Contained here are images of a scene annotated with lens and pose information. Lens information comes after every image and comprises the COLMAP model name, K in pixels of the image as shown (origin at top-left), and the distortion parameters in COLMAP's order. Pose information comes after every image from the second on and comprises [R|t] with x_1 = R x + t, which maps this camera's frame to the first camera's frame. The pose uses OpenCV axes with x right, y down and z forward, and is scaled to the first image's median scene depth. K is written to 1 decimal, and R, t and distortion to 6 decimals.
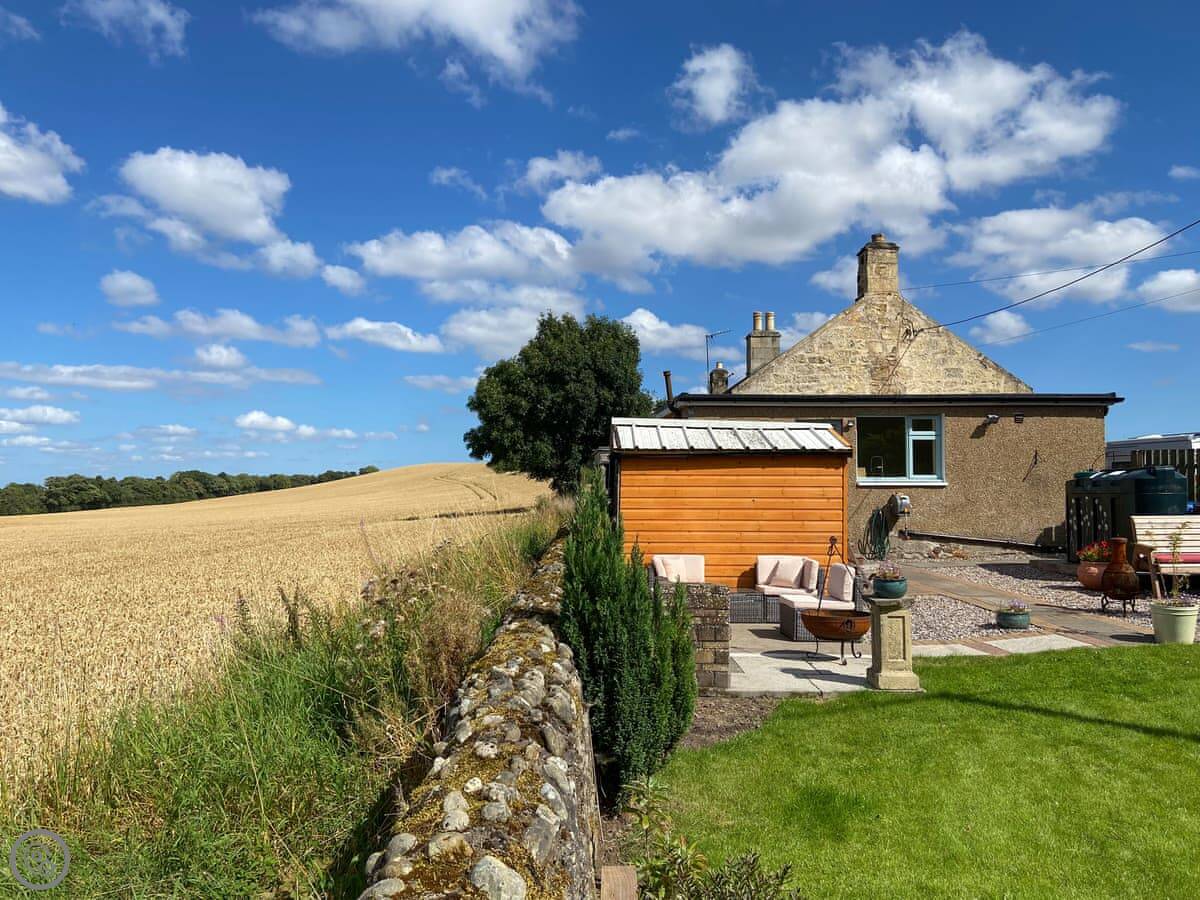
lens RADIAL K [[1050.4, 0, 599.0], [0, 1050.4, 458.1], [0, 0, 1]] dist [0.124612, -0.082985]
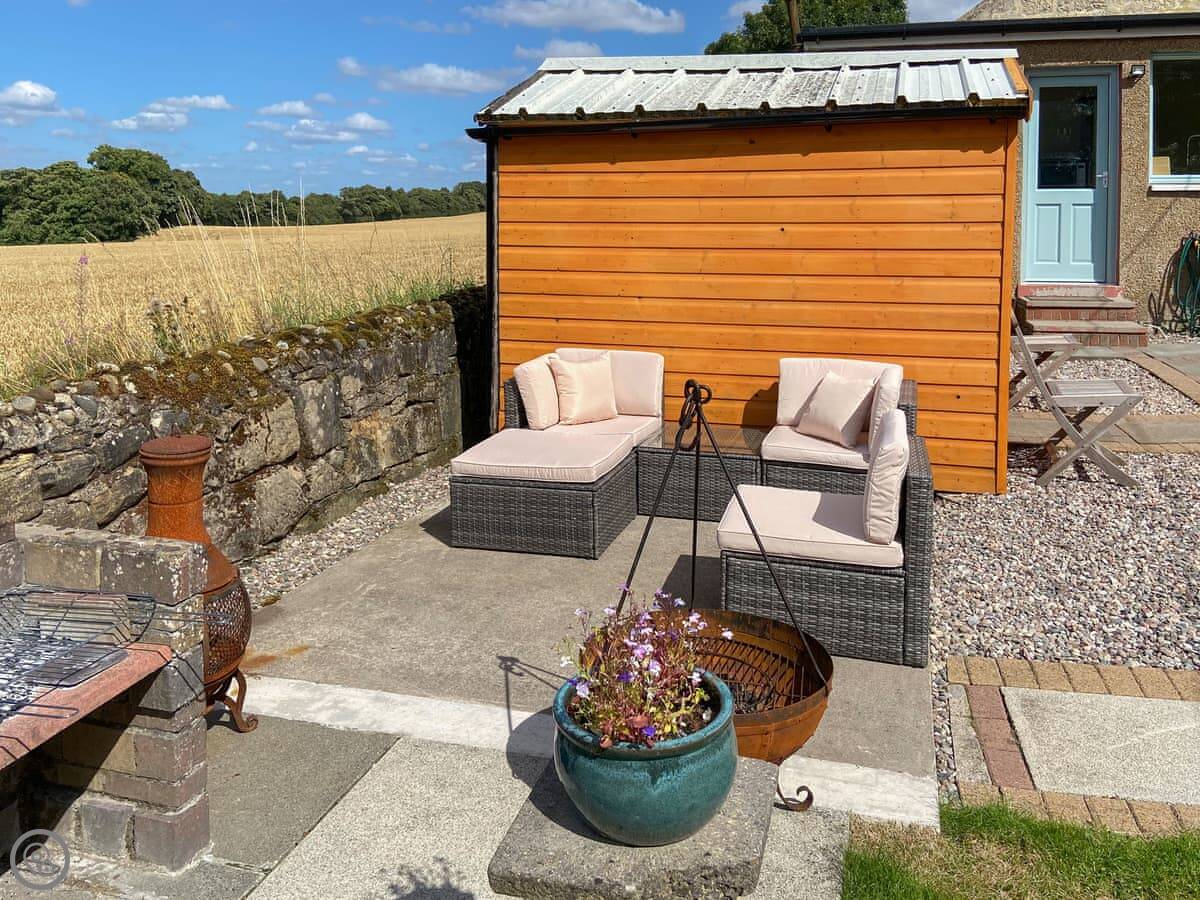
lens RADIAL K [[1050.4, 0, 567.1], [0, 1050.4, 360.3], [0, 0, 1]] dist [0.124612, -0.082985]
pose [[0.942108, 0.049901, -0.331576, 0.129008], [0.010104, 0.984190, 0.176825, 0.009512], [0.335157, -0.169938, 0.926710, 0.344063]]
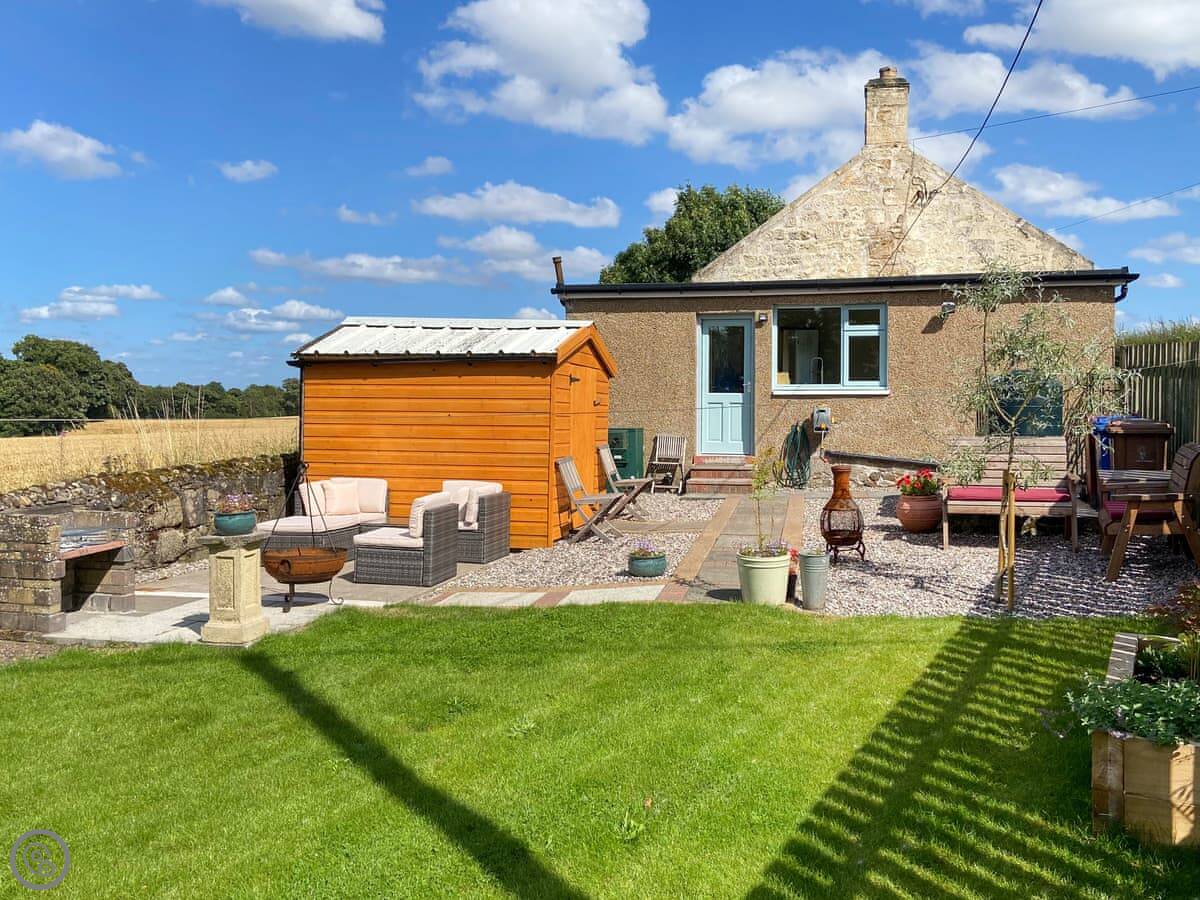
lens RADIAL K [[1215.6, 0, 600.0], [0, 1215.6, 438.3], [0, 0, 1]] dist [0.115121, 0.000000]
pose [[0.953247, 0.013455, -0.301893, 0.343139], [0.006955, 0.997767, 0.066431, -0.002934], [0.302113, -0.065425, 0.951024, 0.069353]]
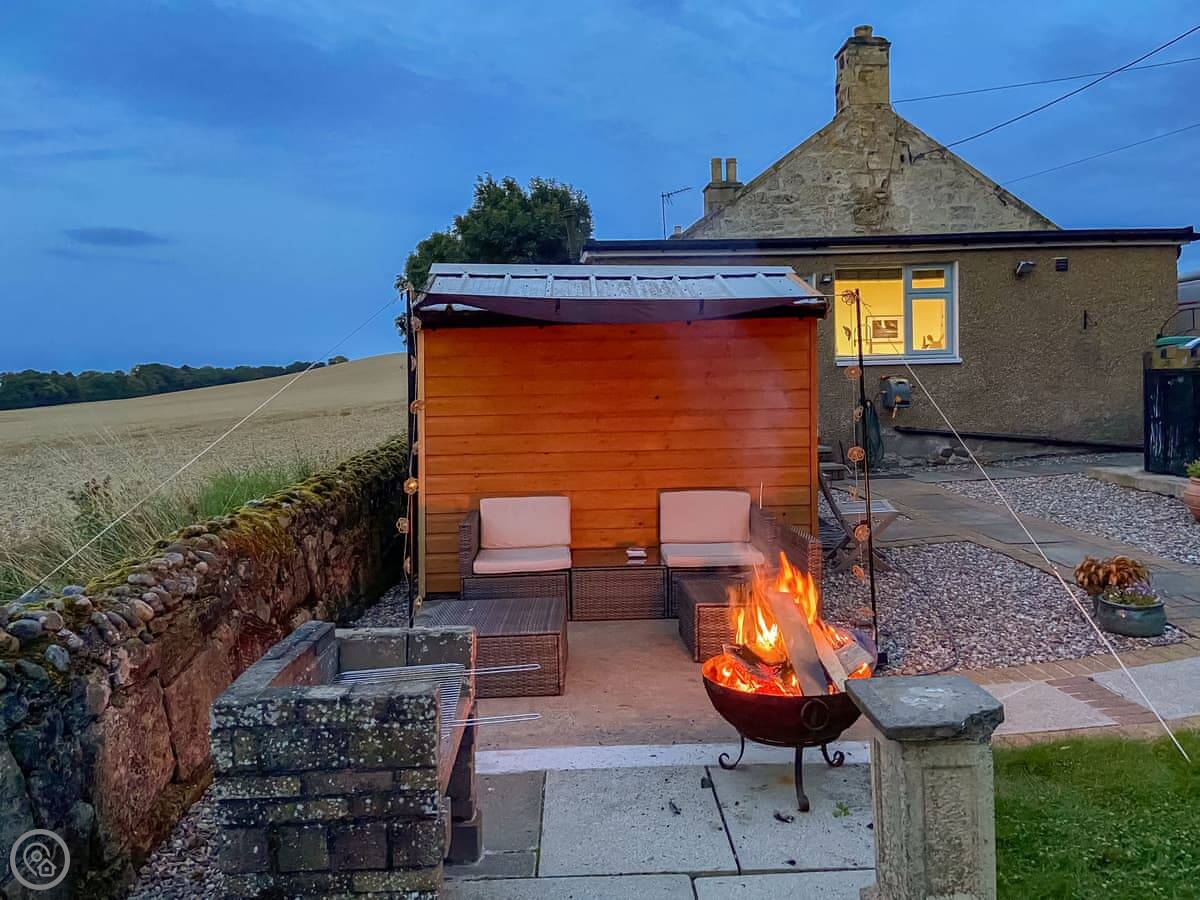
lens RADIAL K [[984.0, 0, 599.0], [0, 984.0, 432.1], [0, 0, 1]] dist [0.070053, 0.001139]
pose [[0.999748, -0.022160, 0.003587, 0.069420], [0.021758, 0.995869, 0.088156, 0.007097], [-0.005526, -0.088056, 0.996100, 0.284229]]
